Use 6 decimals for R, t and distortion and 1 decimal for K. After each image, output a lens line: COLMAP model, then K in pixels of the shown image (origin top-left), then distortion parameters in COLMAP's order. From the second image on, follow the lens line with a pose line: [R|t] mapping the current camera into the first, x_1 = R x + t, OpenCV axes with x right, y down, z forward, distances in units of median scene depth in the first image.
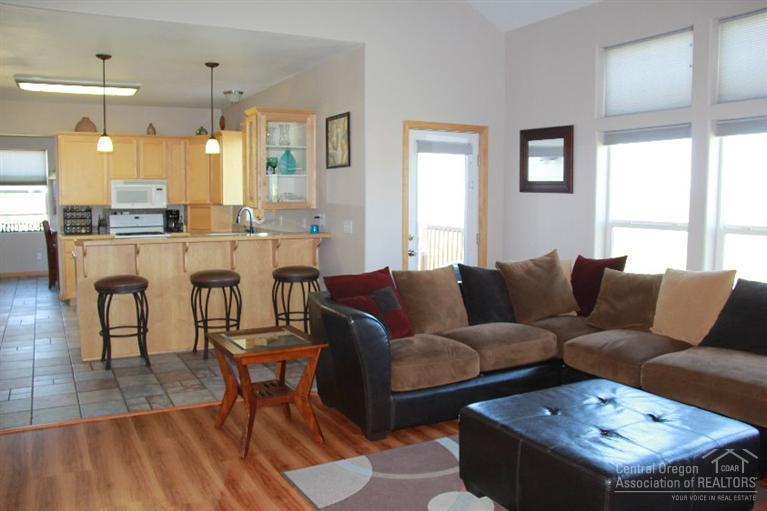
lens RADIAL K [[646.2, 0, 388.5], [0, 646.2, 257.5], [0, 0, 1]] dist [-0.149932, 0.106968]
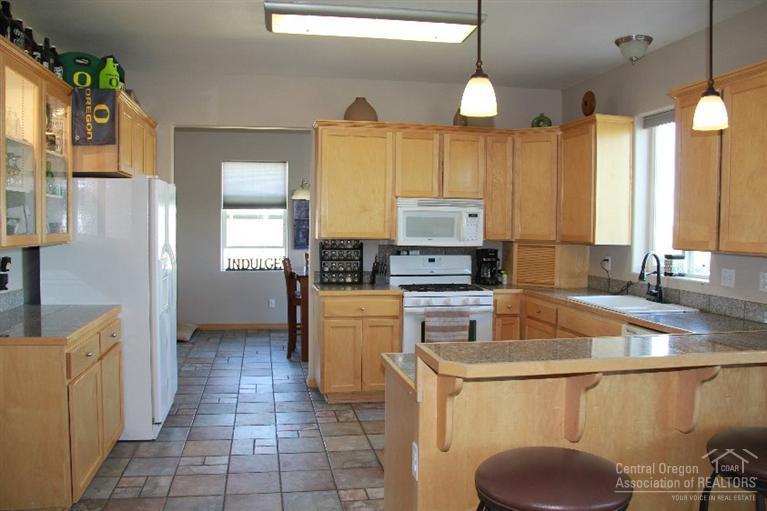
lens RADIAL K [[646.2, 0, 385.3], [0, 646.2, 251.7], [0, 0, 1]] dist [-0.149932, 0.106968]
pose [[0.950468, 0.021330, -0.310090, -0.251283], [-0.038706, 0.997999, -0.049993, -0.039145], [0.308403, 0.059519, 0.949392, 0.395583]]
